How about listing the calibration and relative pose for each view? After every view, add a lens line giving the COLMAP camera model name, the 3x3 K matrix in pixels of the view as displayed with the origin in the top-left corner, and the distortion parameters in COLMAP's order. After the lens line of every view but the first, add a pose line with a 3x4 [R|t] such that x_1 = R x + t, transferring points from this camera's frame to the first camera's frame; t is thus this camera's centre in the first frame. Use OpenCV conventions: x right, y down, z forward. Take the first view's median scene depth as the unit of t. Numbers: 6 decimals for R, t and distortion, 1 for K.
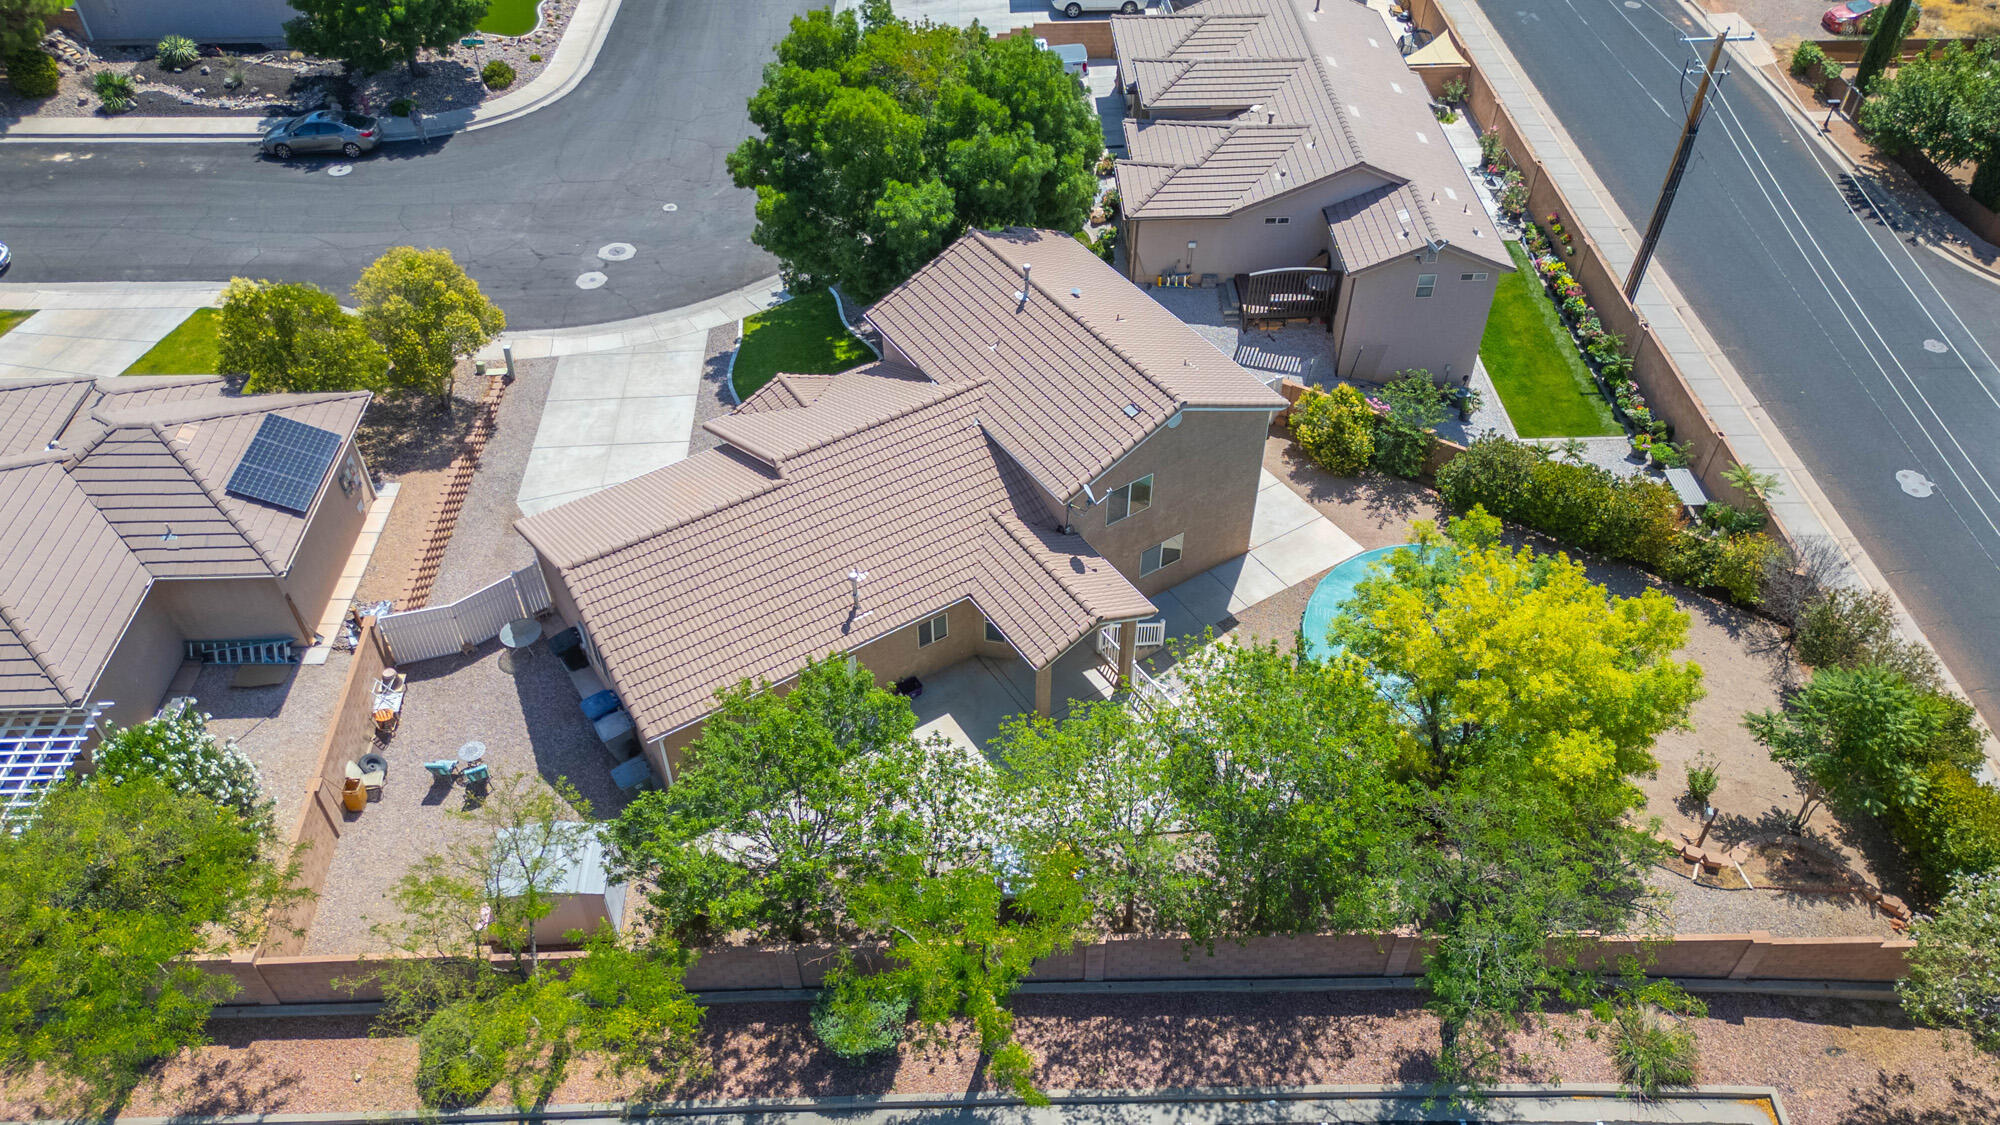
lens RADIAL K [[1428.5, 0, 996.6], [0, 1428.5, 567.1], [0, 0, 1]] dist [0.067729, -0.064917]
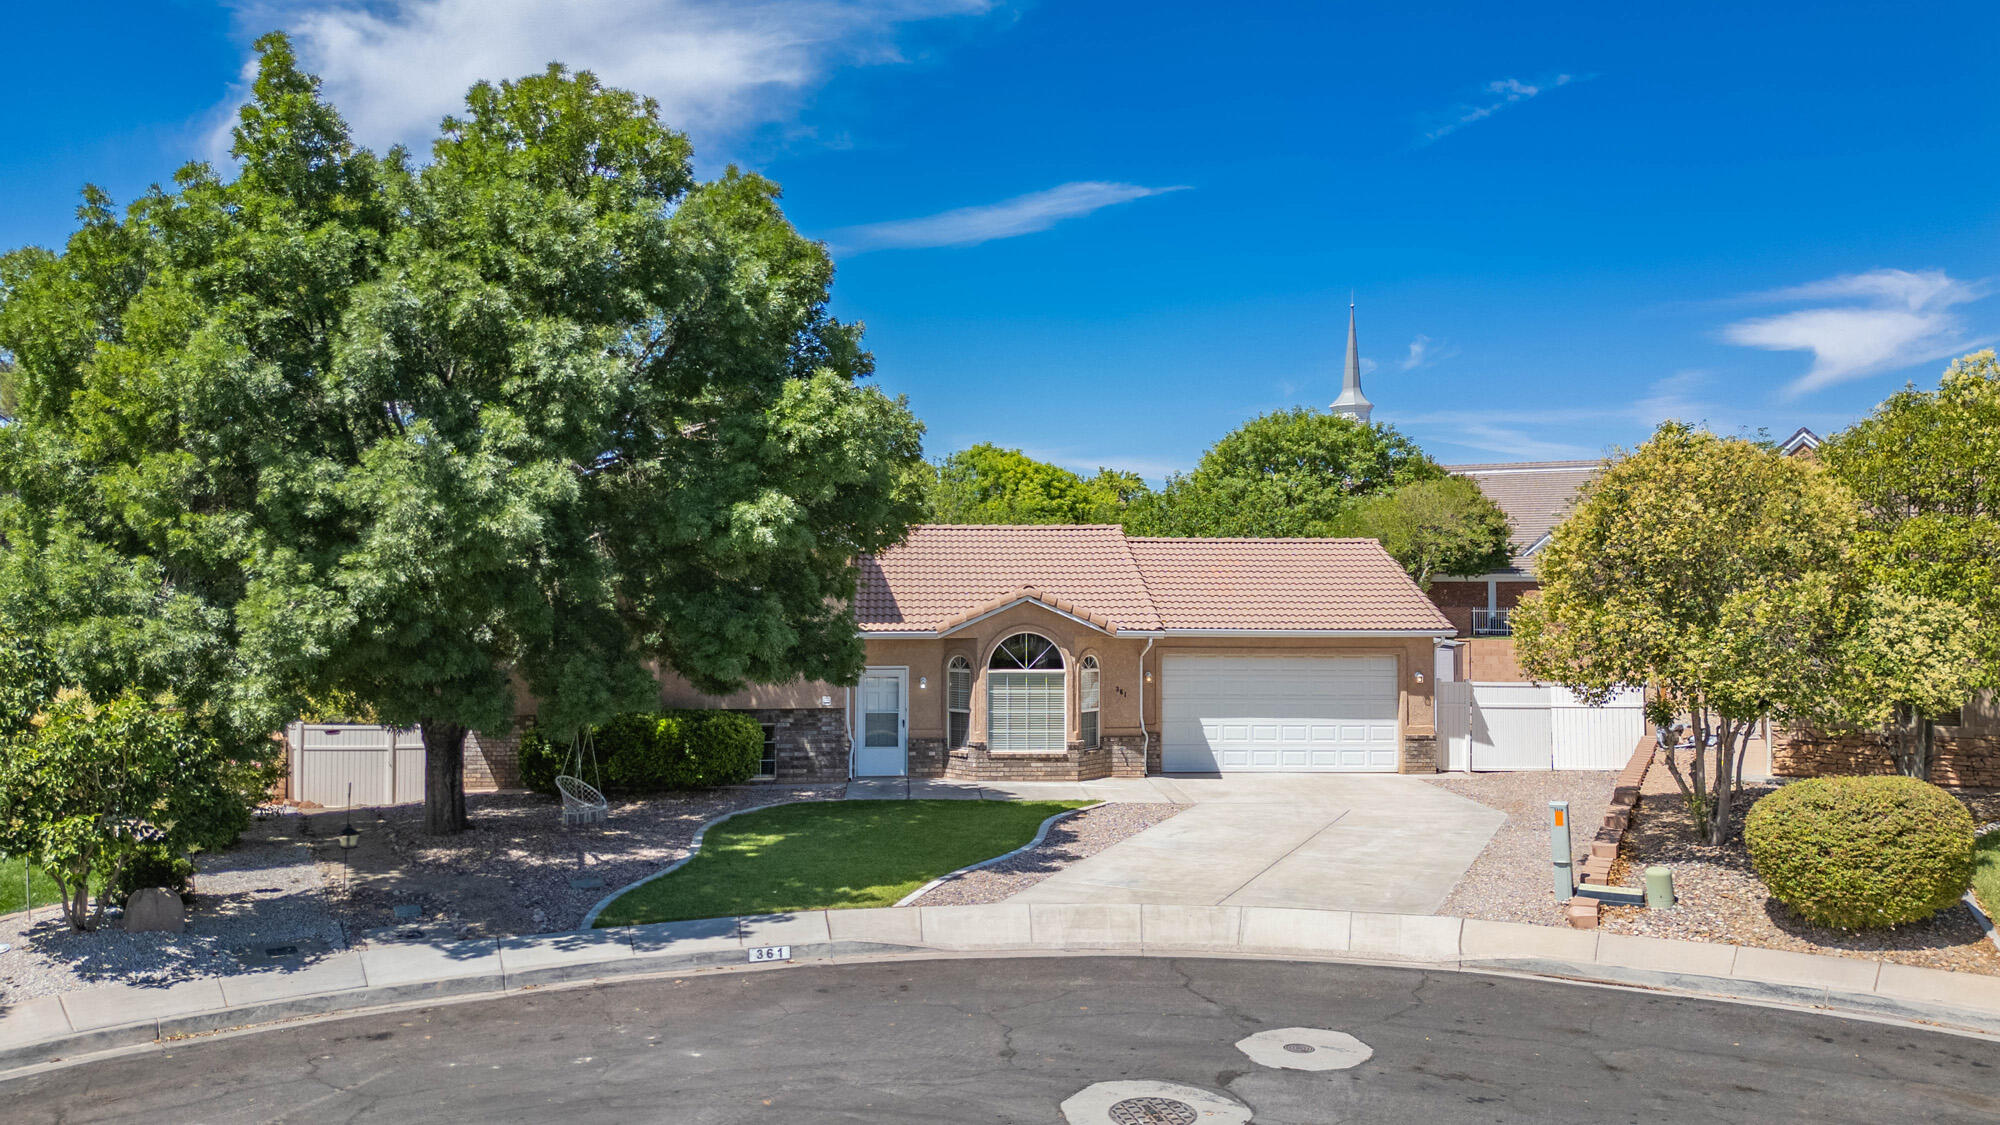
lens RADIAL K [[1417.6, 0, 994.5], [0, 1417.6, 612.2], [0, 0, 1]] dist [0.014216, 0.000938]
pose [[-0.879689, -0.003217, 0.475539, -0.346031], [0.325974, 0.724008, 0.607909, -0.406498], [-0.346249, 0.689784, -0.635853, 1.112493]]
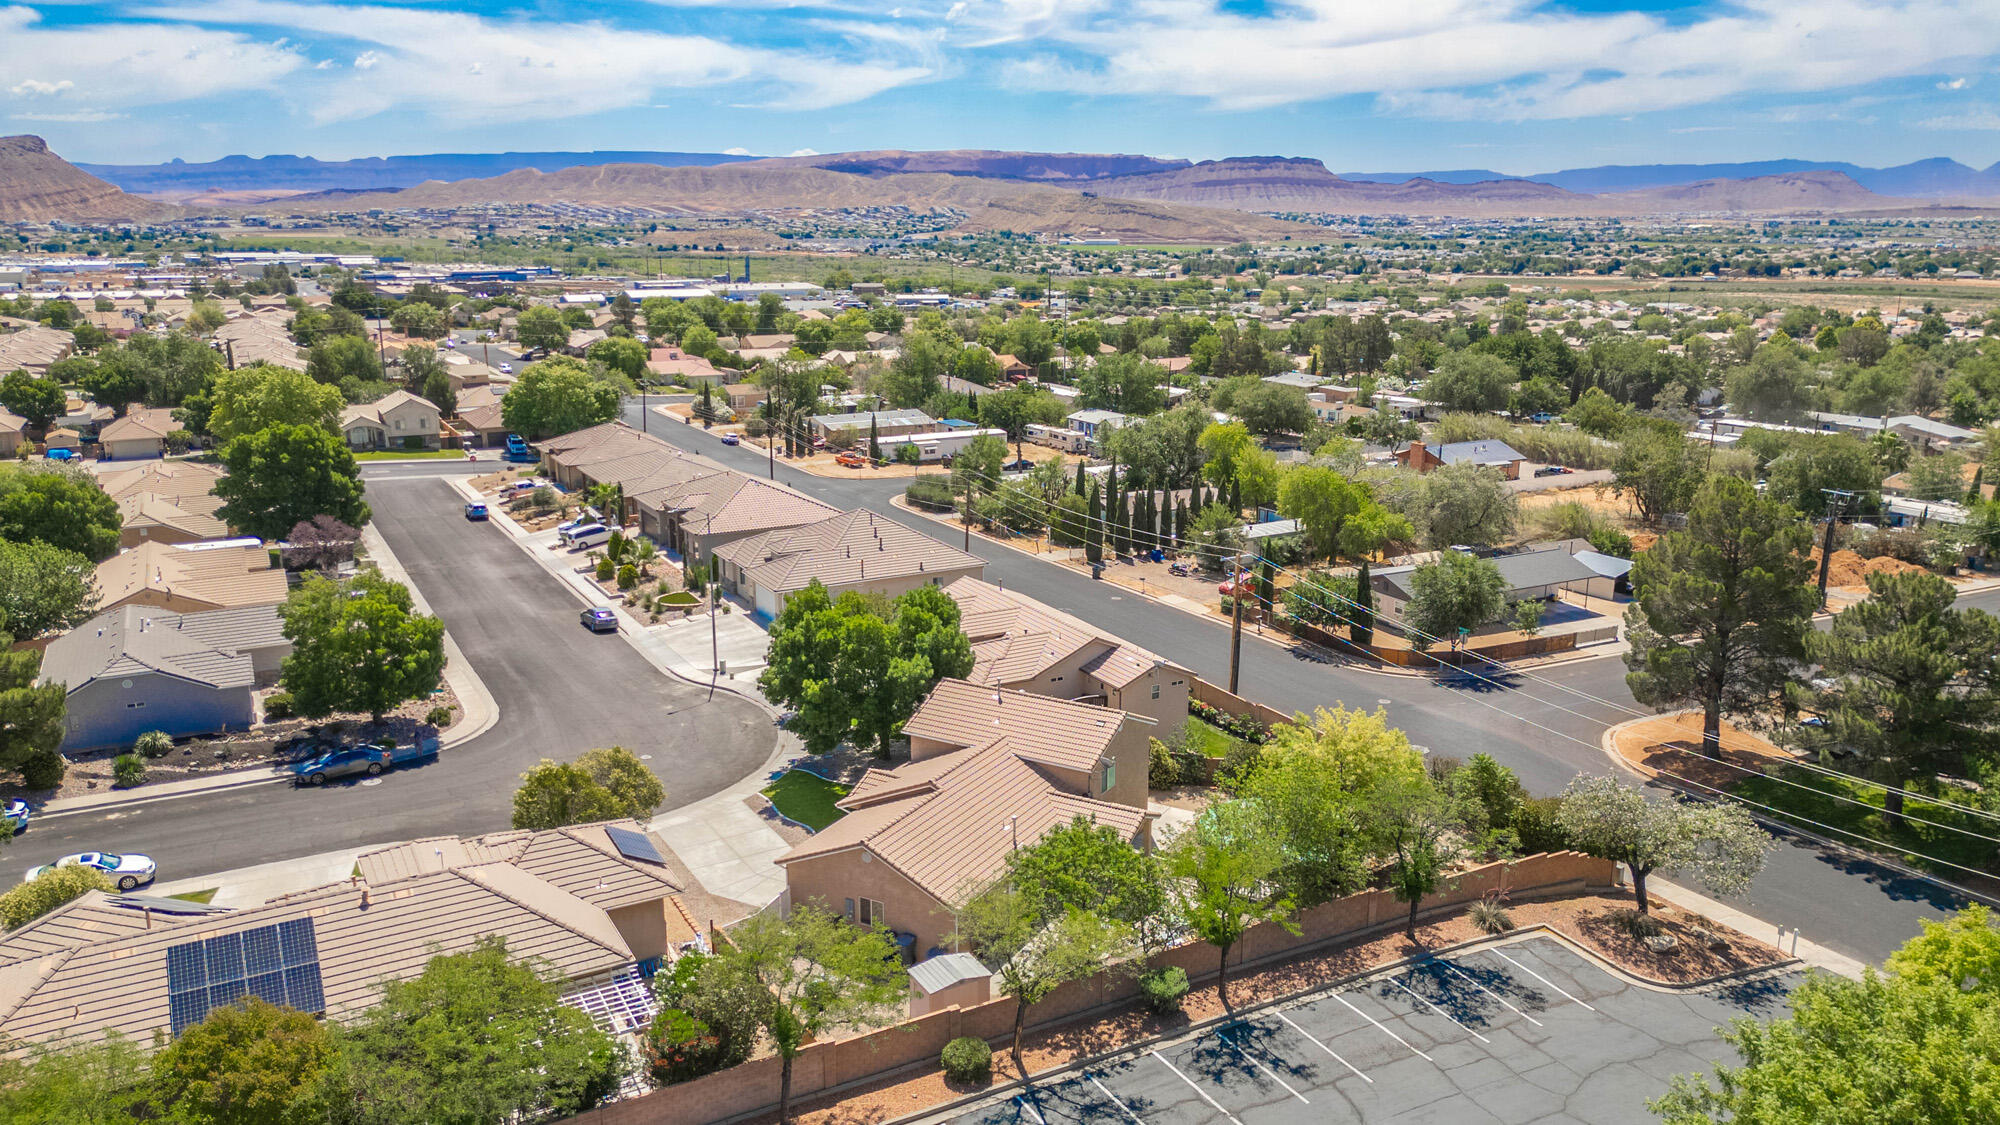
lens RADIAL K [[1428.5, 0, 996.6], [0, 1428.5, 567.1], [0, 0, 1]] dist [0.067729, -0.064917]
pose [[0.888110, -0.104670, 0.447555, -0.566585], [0.312536, 0.851495, -0.421043, 0.308677], [-0.337020, 0.513810, 0.788934, -0.337167]]
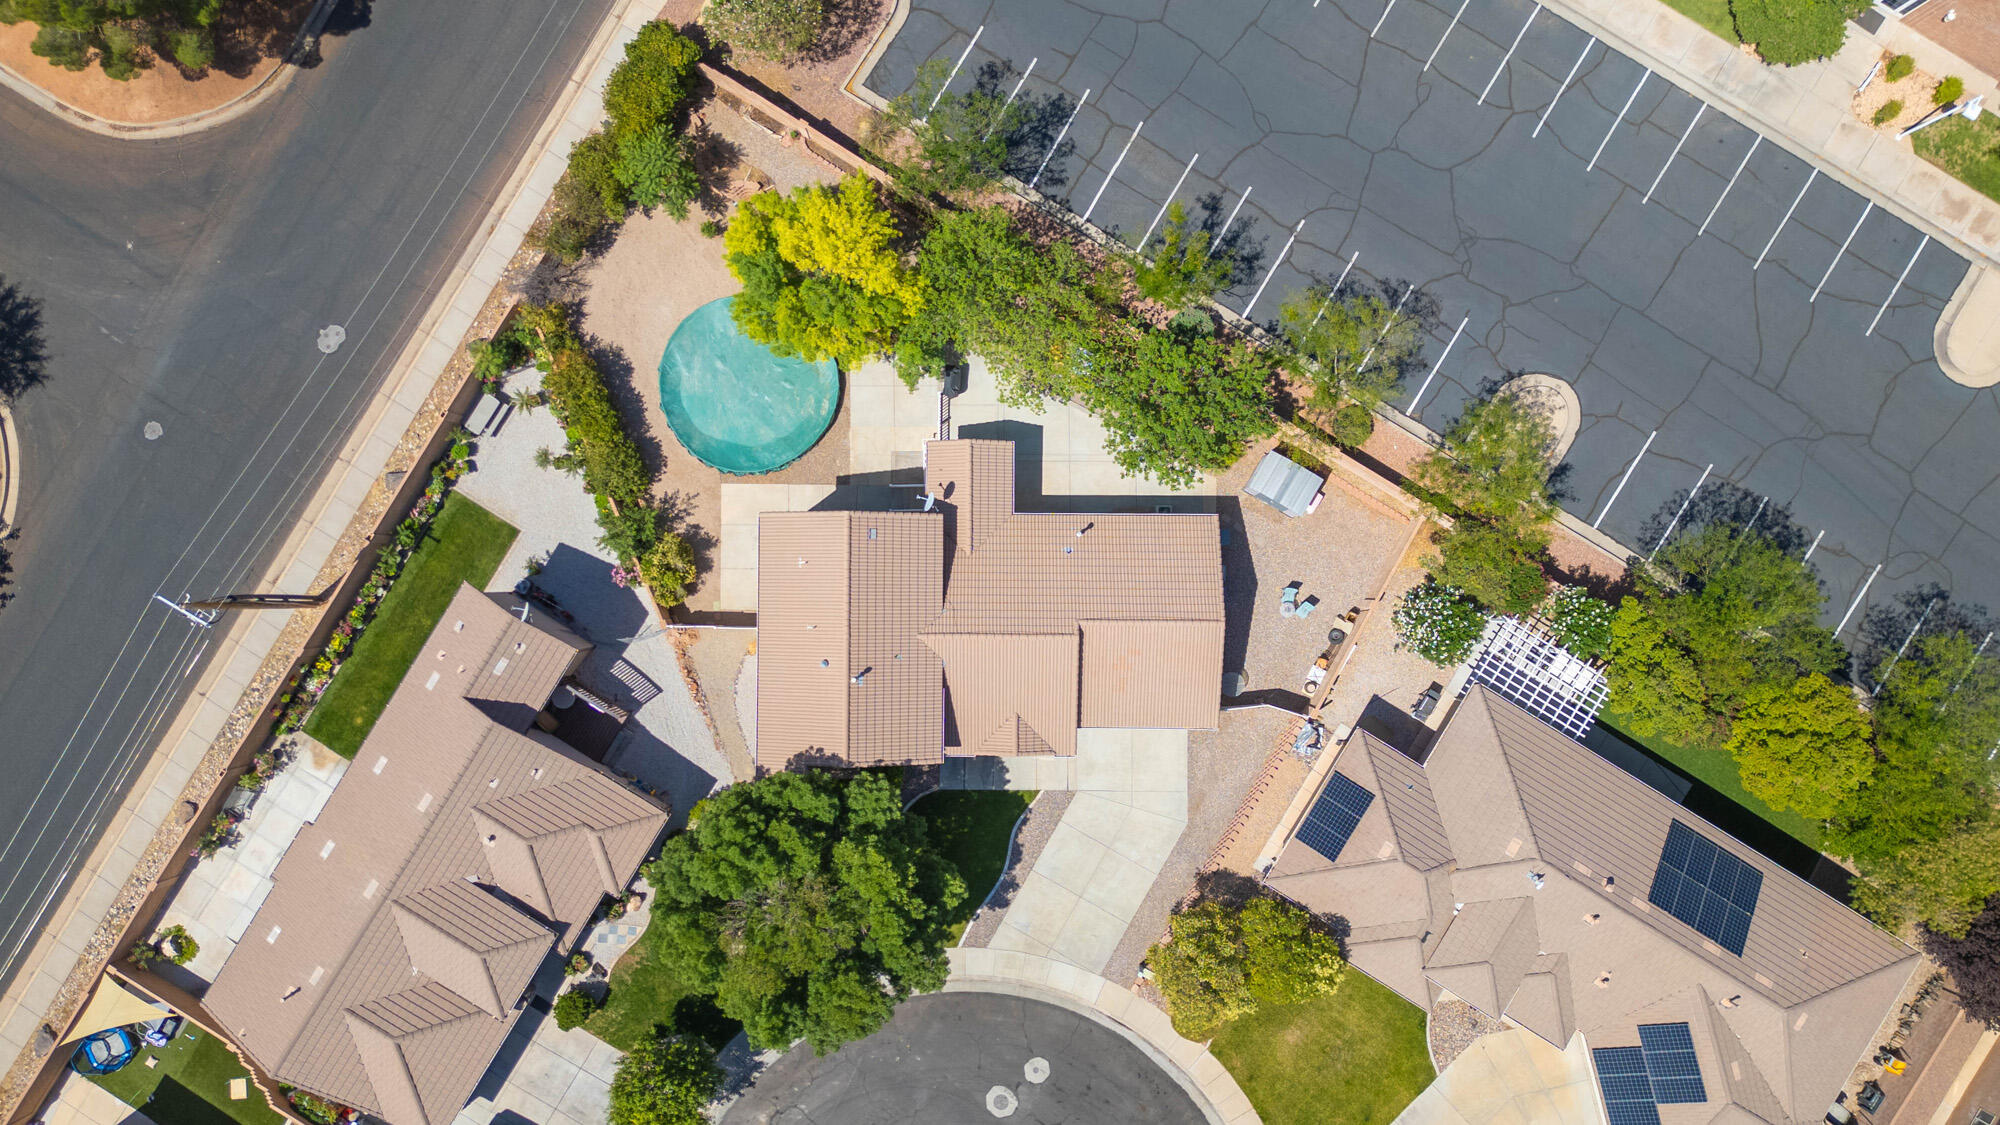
lens RADIAL K [[1428.5, 0, 996.6], [0, 1428.5, 567.1], [0, 0, 1]] dist [0.067729, -0.064917]
pose [[-0.836037, -0.548453, 0.015524, -0.042801], [0.385486, -0.567013, 0.727940, -0.844166], [-0.390439, 0.614569, 0.685465, -0.064173]]
